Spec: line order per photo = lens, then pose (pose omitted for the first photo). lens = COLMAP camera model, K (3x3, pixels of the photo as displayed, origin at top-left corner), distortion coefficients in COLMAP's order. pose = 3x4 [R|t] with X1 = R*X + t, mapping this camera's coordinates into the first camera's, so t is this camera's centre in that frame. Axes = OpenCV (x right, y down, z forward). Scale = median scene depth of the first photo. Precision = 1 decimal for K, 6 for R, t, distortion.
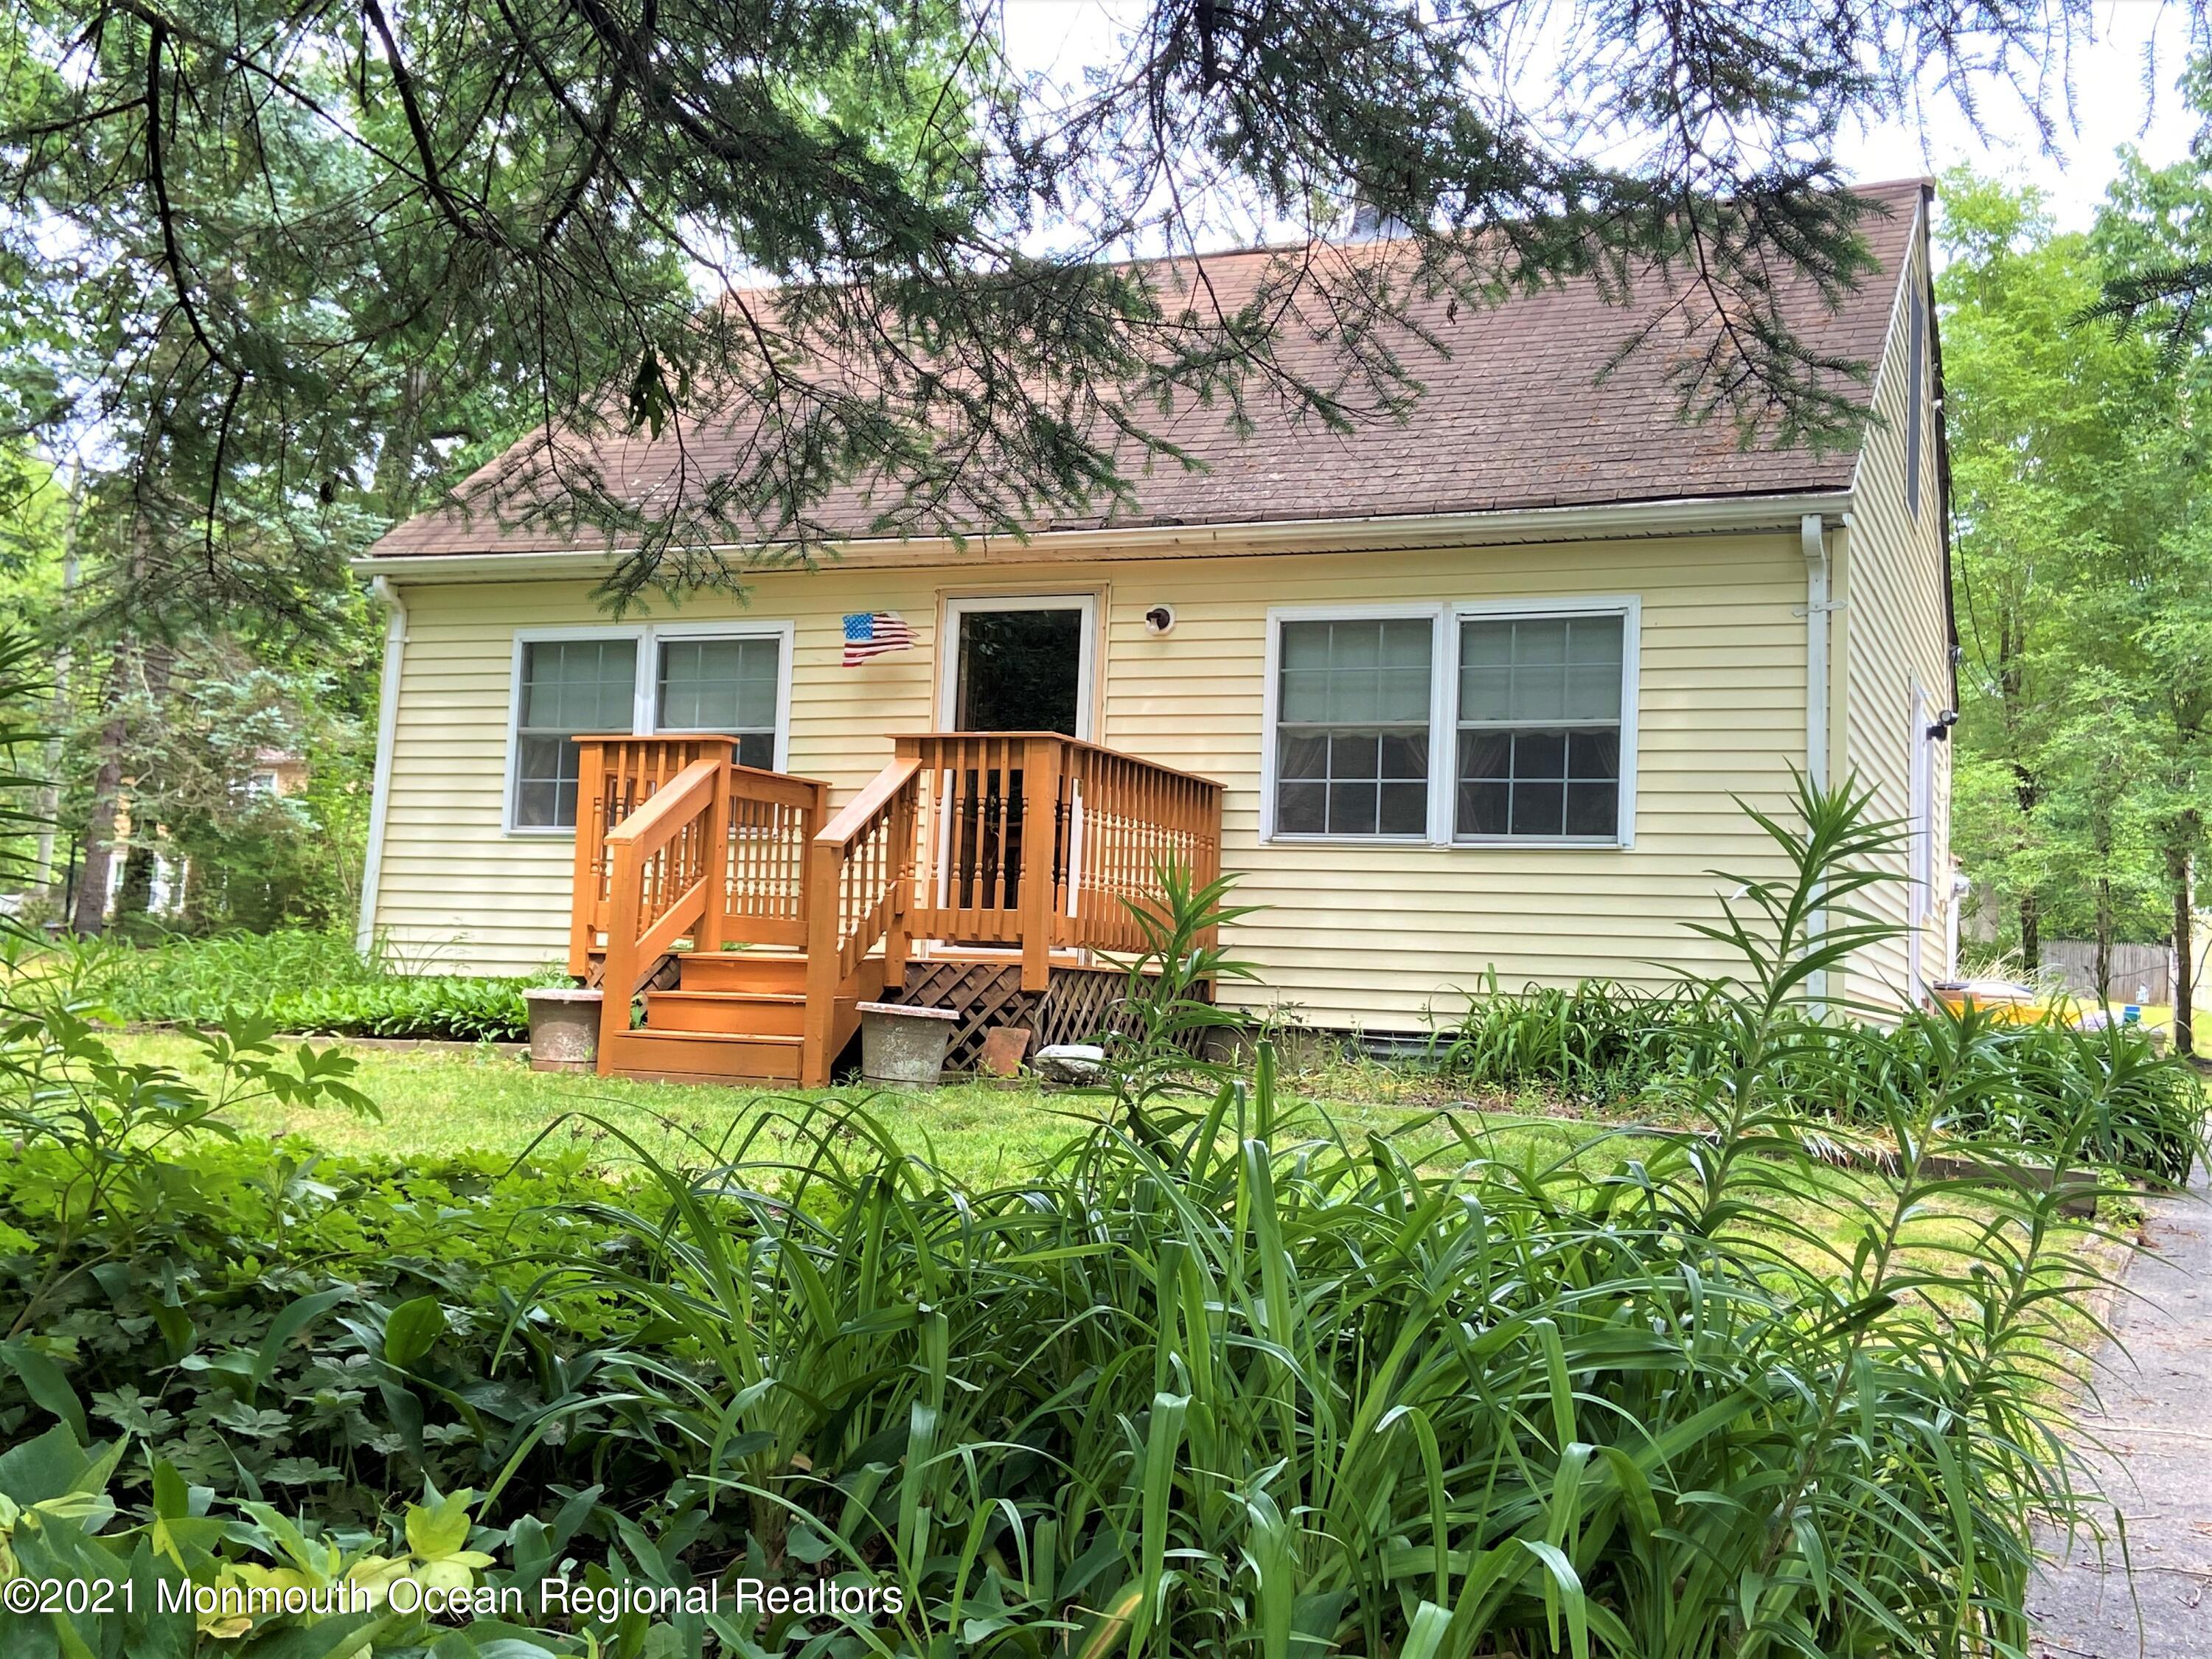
lens RADIAL K [[2434.0, 0, 1103.9], [0, 2434.0, 829.5], [0, 0, 1]] dist [0.091009, 0.005869]
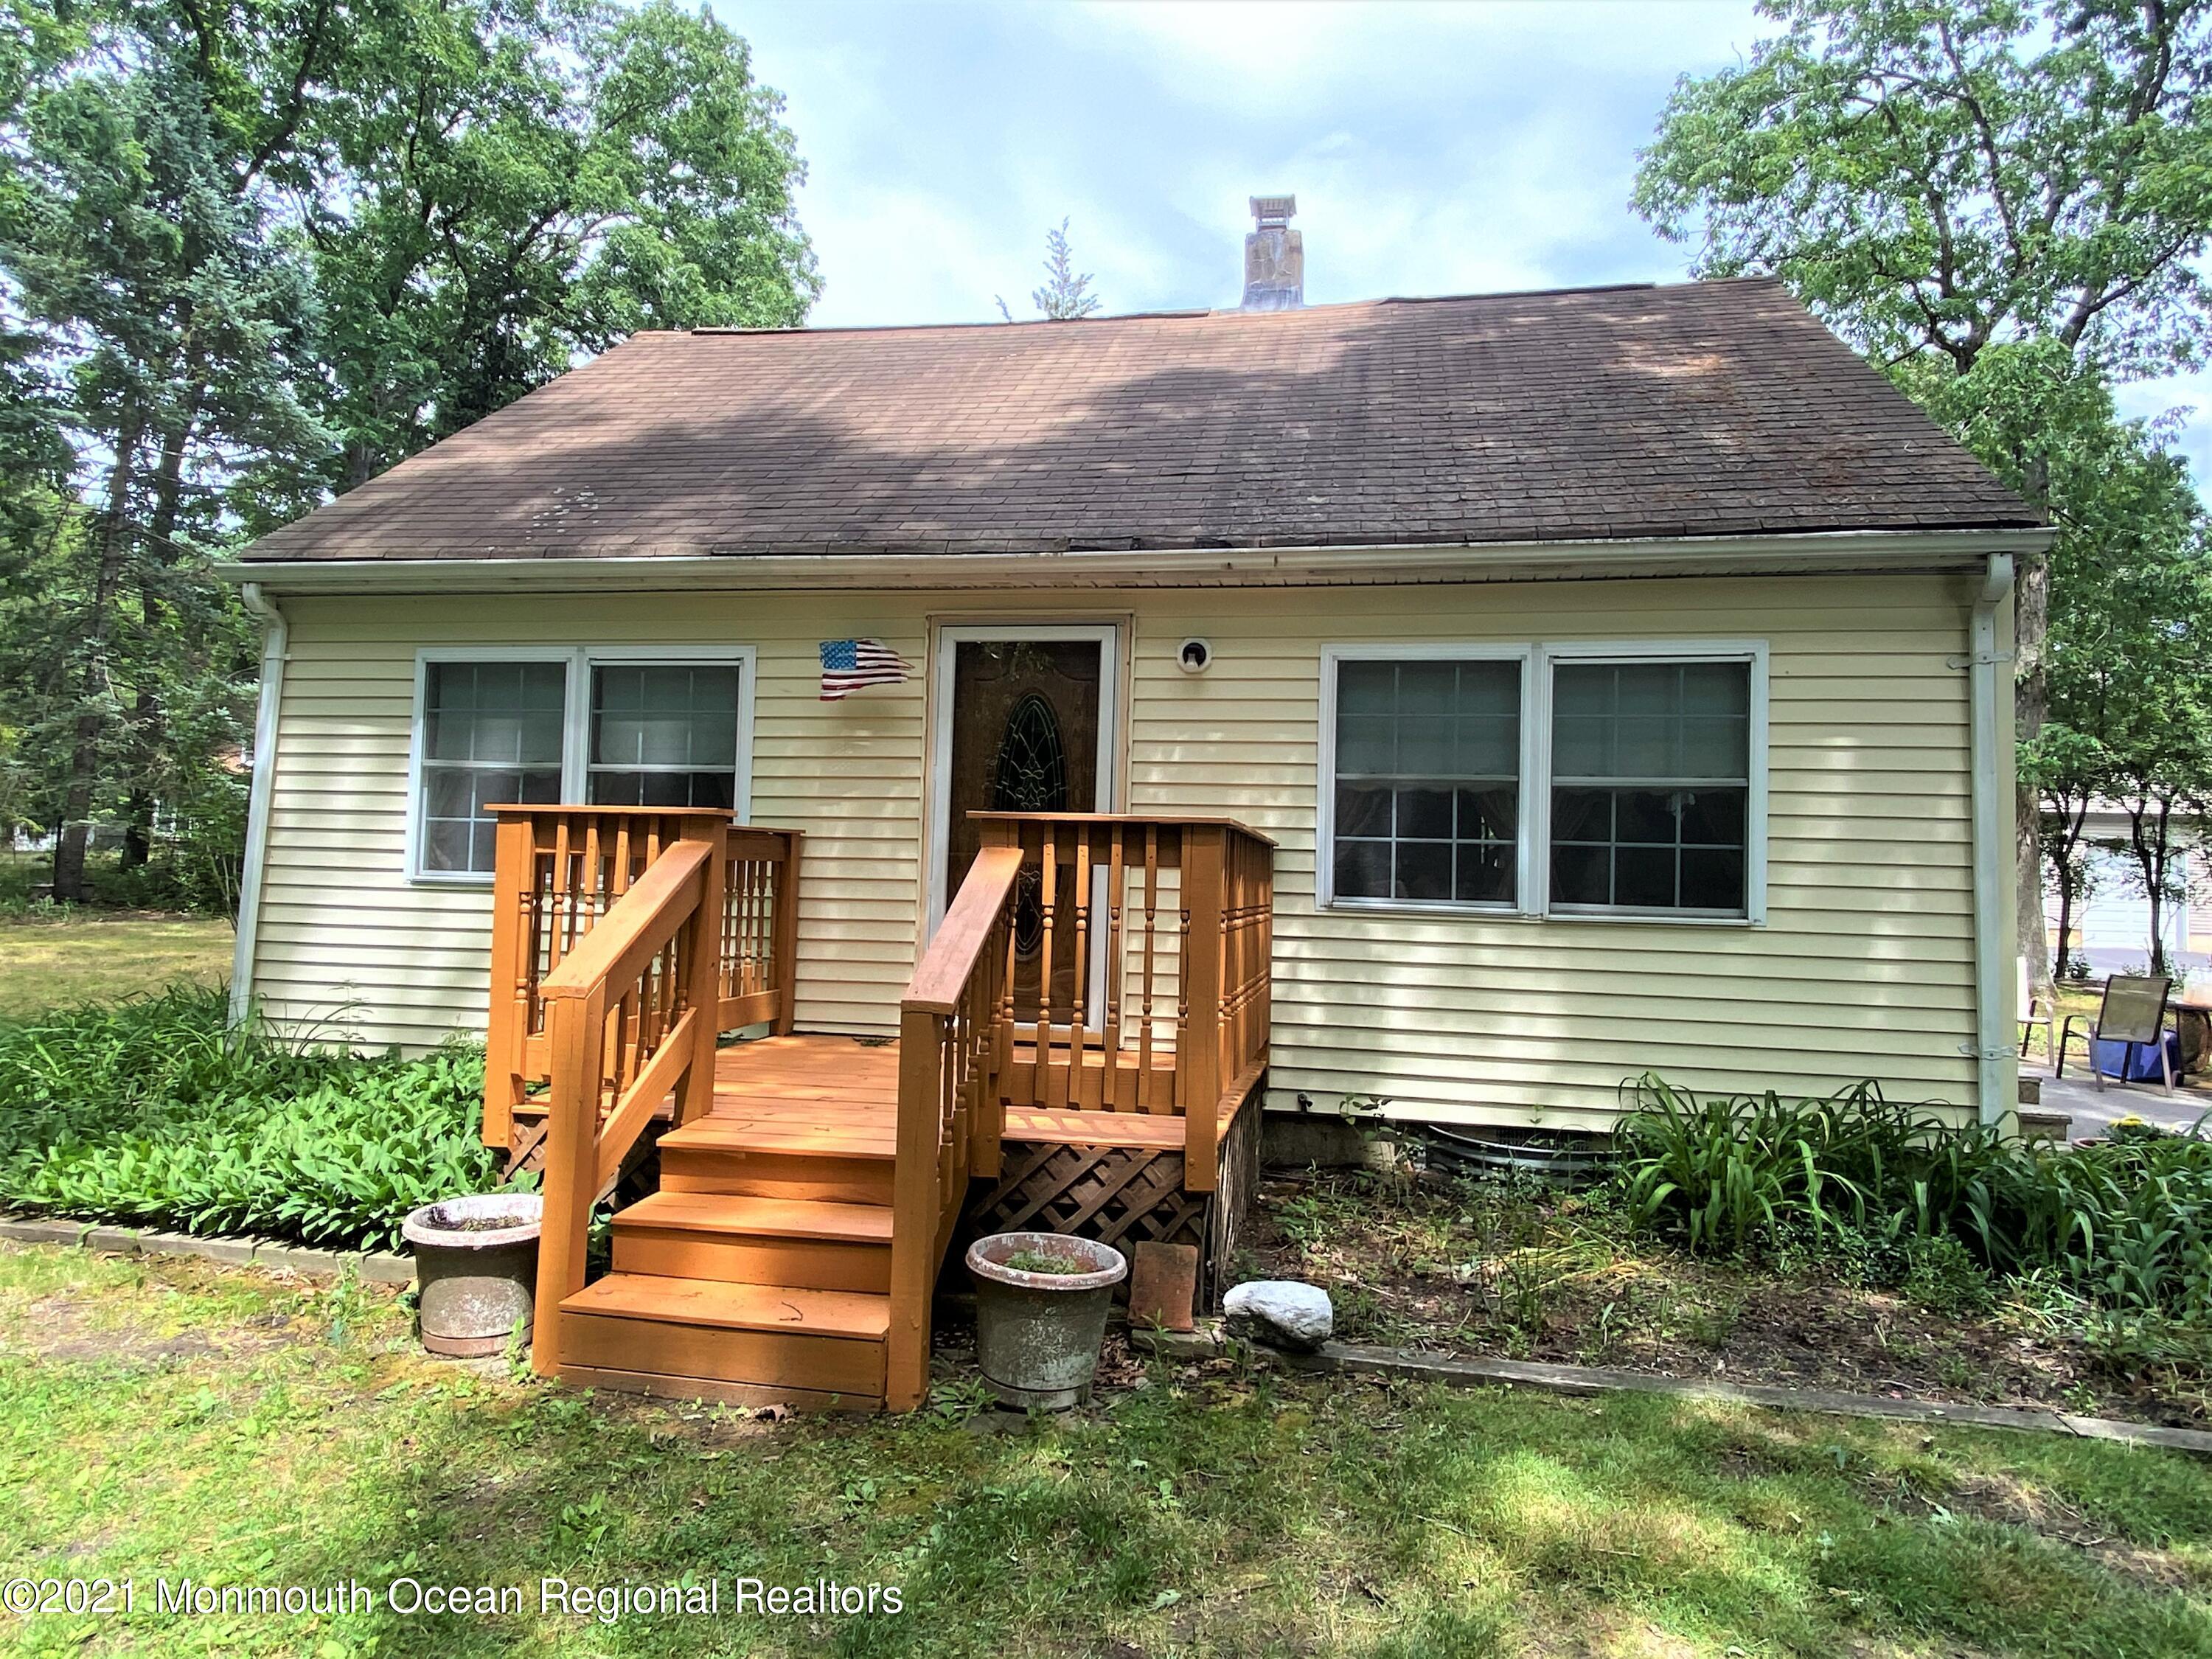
lens RADIAL K [[1322.3, 0, 1109.7], [0, 1322.3, 833.9], [0, 0, 1]] dist [0.040880, -0.040472]
pose [[0.976616, -0.007185, 0.214871, -0.116938], [-0.003937, 0.998676, 0.051287, -0.047466], [-0.214955, -0.050934, 0.975295, 0.553428]]
